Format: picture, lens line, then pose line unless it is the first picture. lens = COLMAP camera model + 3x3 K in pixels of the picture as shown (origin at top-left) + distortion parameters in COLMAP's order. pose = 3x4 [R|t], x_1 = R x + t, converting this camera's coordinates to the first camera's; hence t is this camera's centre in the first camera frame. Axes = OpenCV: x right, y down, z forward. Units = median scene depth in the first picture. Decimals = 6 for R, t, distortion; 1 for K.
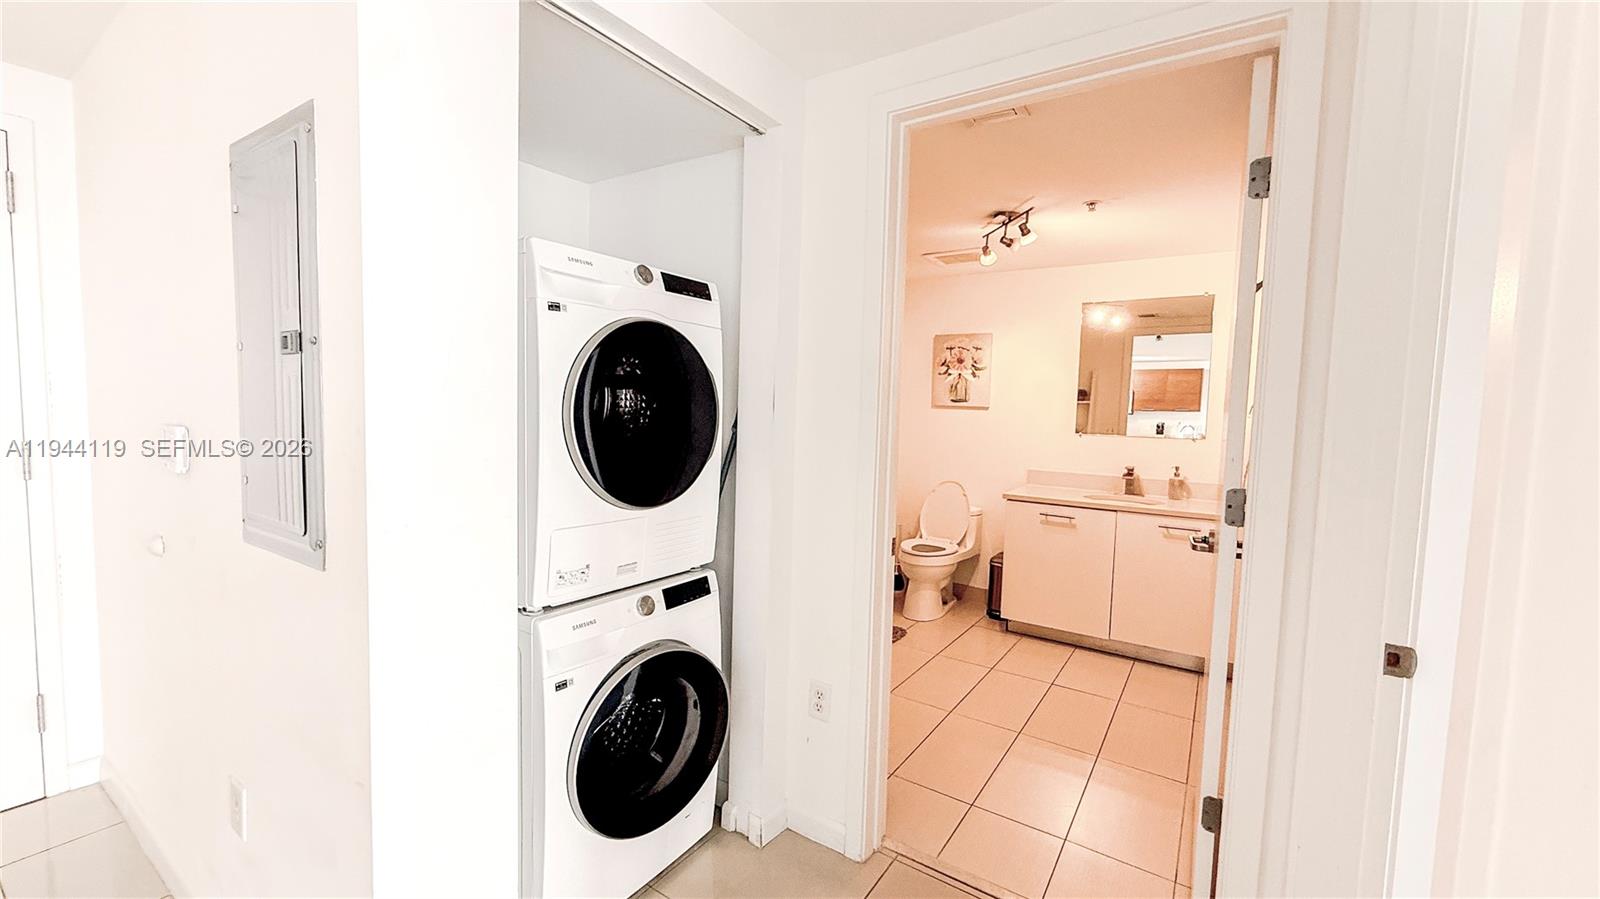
lens RADIAL K [[637.5, 0, 803.5], [0, 637.5, 453.1], [0, 0, 1]] dist [0.000809, -0.000205]
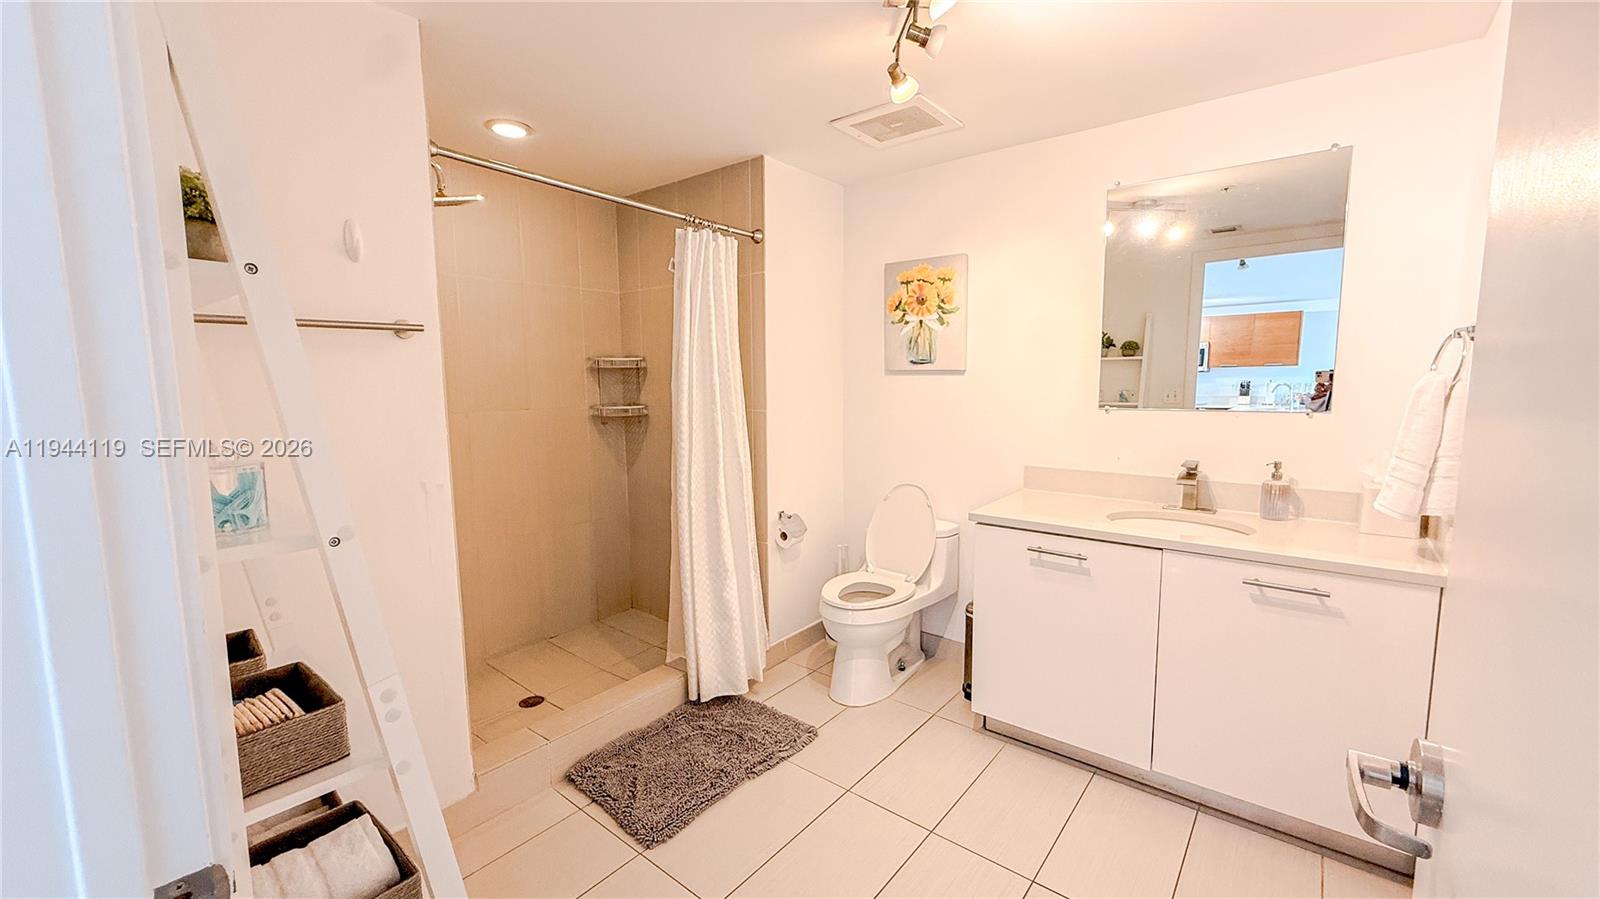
lens RADIAL K [[637.5, 0, 801.3], [0, 637.5, 449.3], [0, 0, 1]] dist [0.000809, -0.000205]
pose [[0.994900, -0.024639, -0.097815, 0.186289], [0.028569, 0.998831, 0.038989, -0.021415], [0.096740, -0.041585, 0.994441, 0.334549]]
